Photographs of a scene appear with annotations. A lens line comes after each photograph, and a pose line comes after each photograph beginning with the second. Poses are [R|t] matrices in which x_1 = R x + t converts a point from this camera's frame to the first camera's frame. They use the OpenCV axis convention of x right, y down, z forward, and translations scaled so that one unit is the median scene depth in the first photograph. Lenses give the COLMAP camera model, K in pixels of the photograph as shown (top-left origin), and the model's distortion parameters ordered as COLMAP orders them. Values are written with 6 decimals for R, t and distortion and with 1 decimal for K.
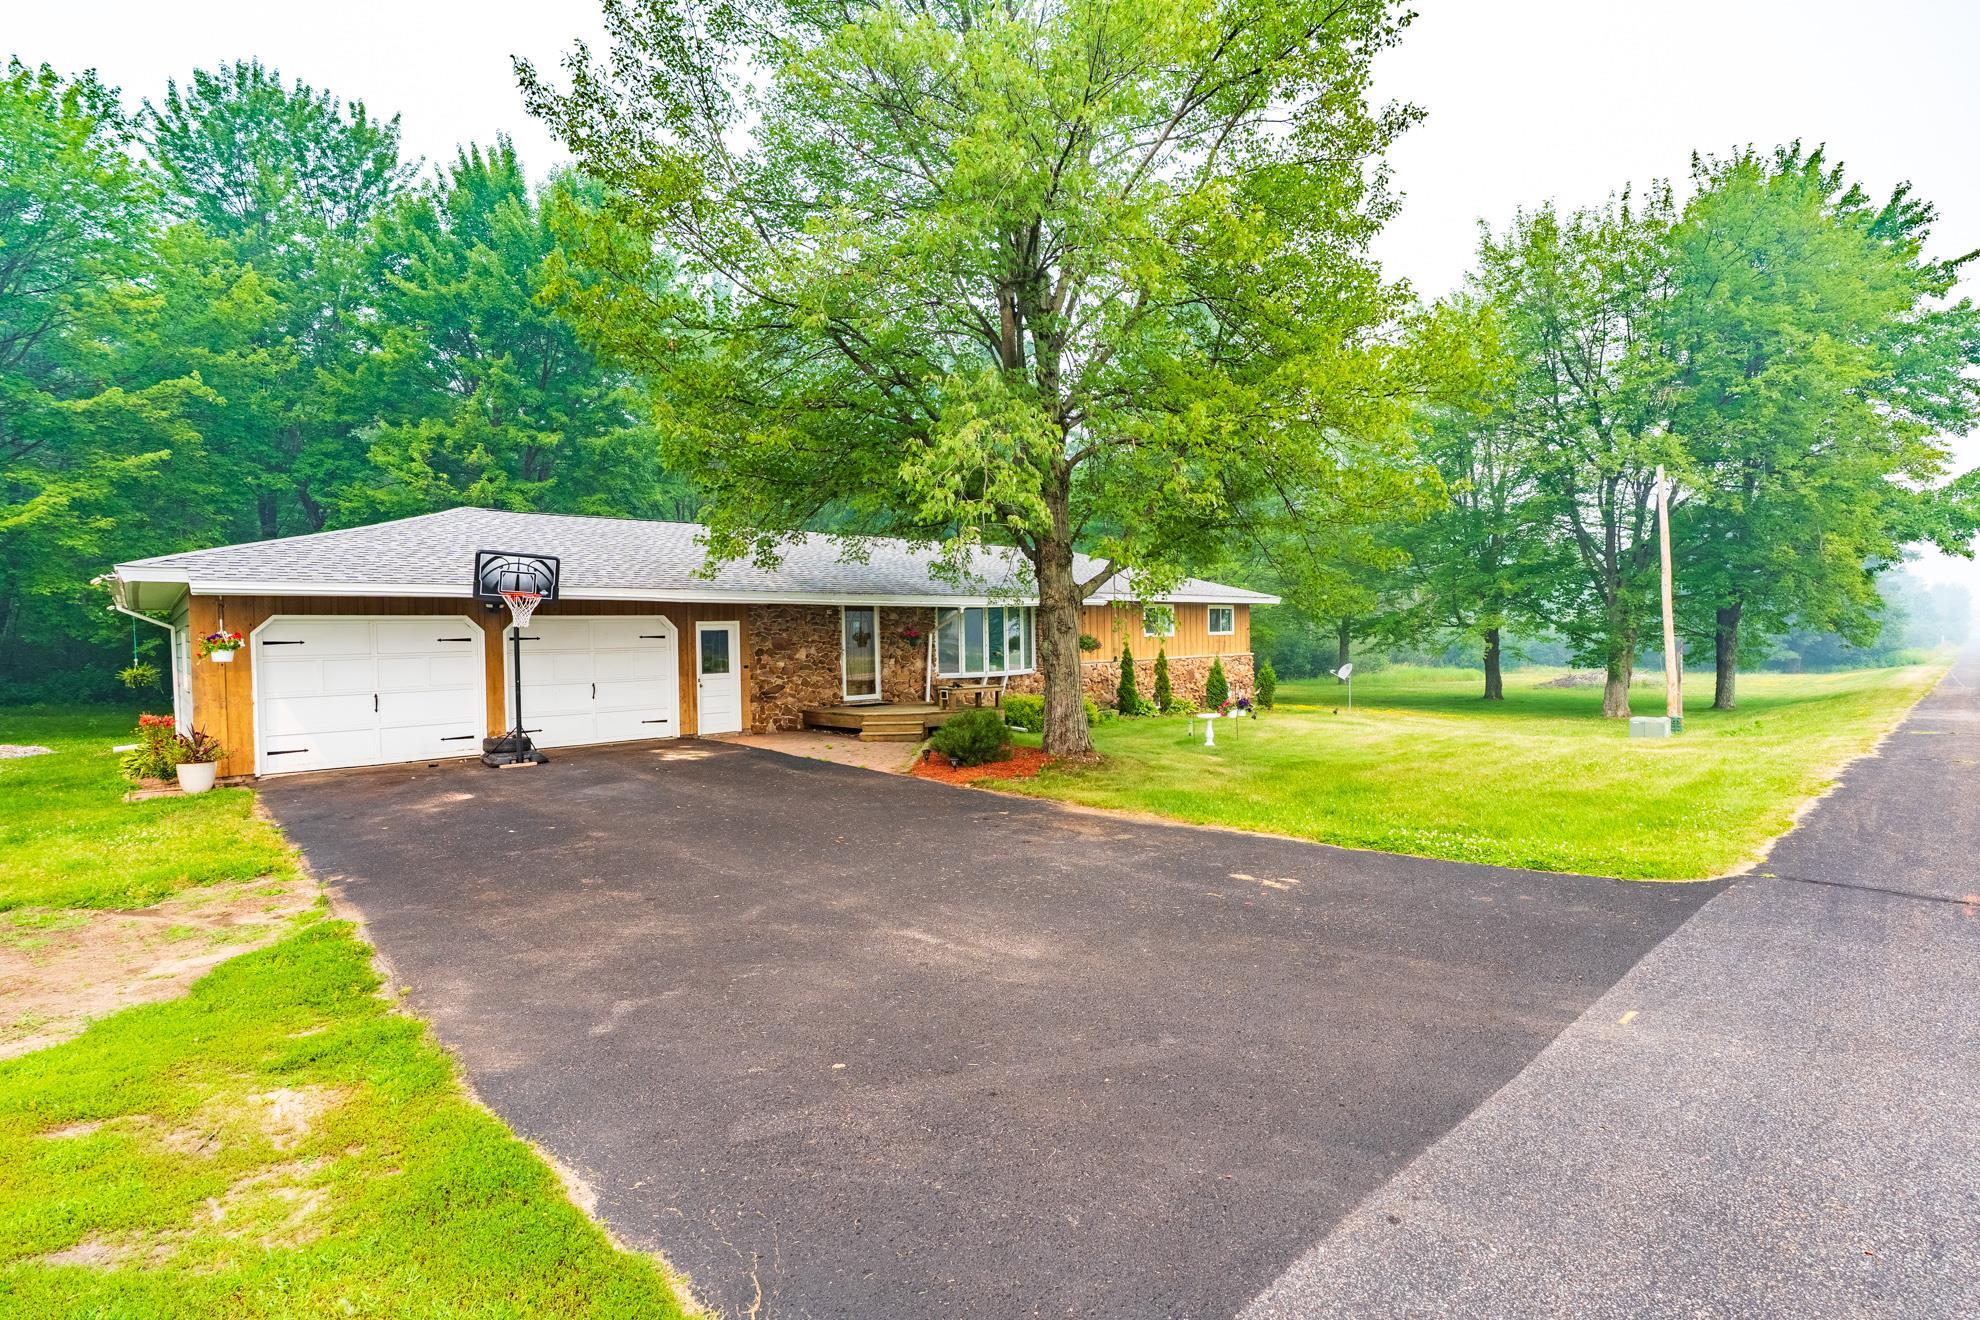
lens RADIAL K [[903.2, 0, 984.2], [0, 903.2, 657.2], [0, 0, 1]] dist [0.000214, -0.000034]
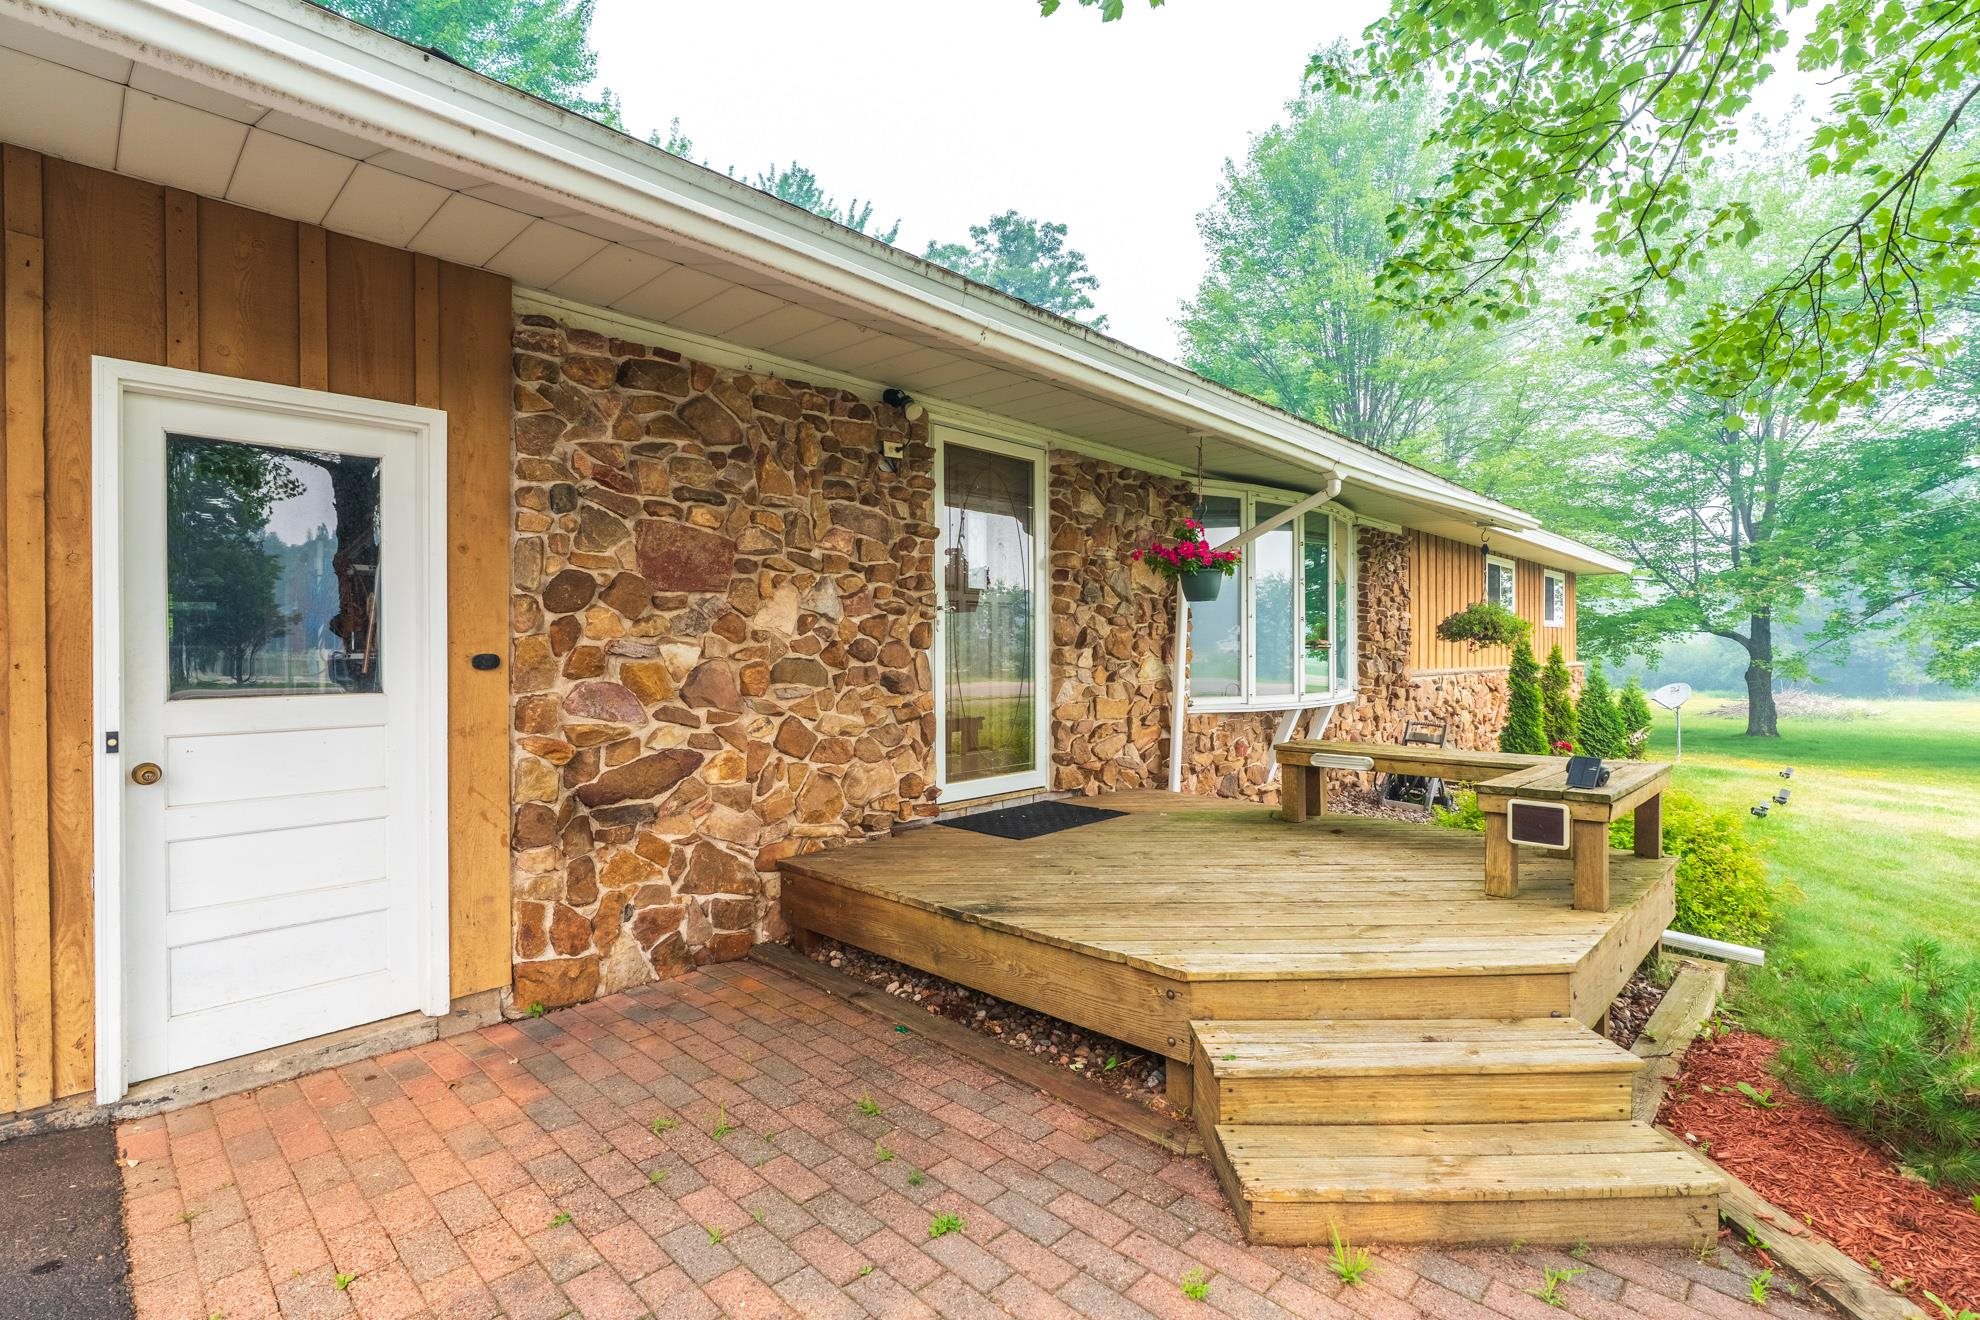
lens RADIAL K [[903.2, 0, 996.3], [0, 903.2, 658.6], [0, 0, 1]] dist [0.000214, -0.000034]
pose [[0.997111, 0.018234, 0.073743, -0.163114], [-0.017659, 0.999808, -0.008434, 0.008837], [-0.073883, 0.007107, 0.997242, 0.763744]]
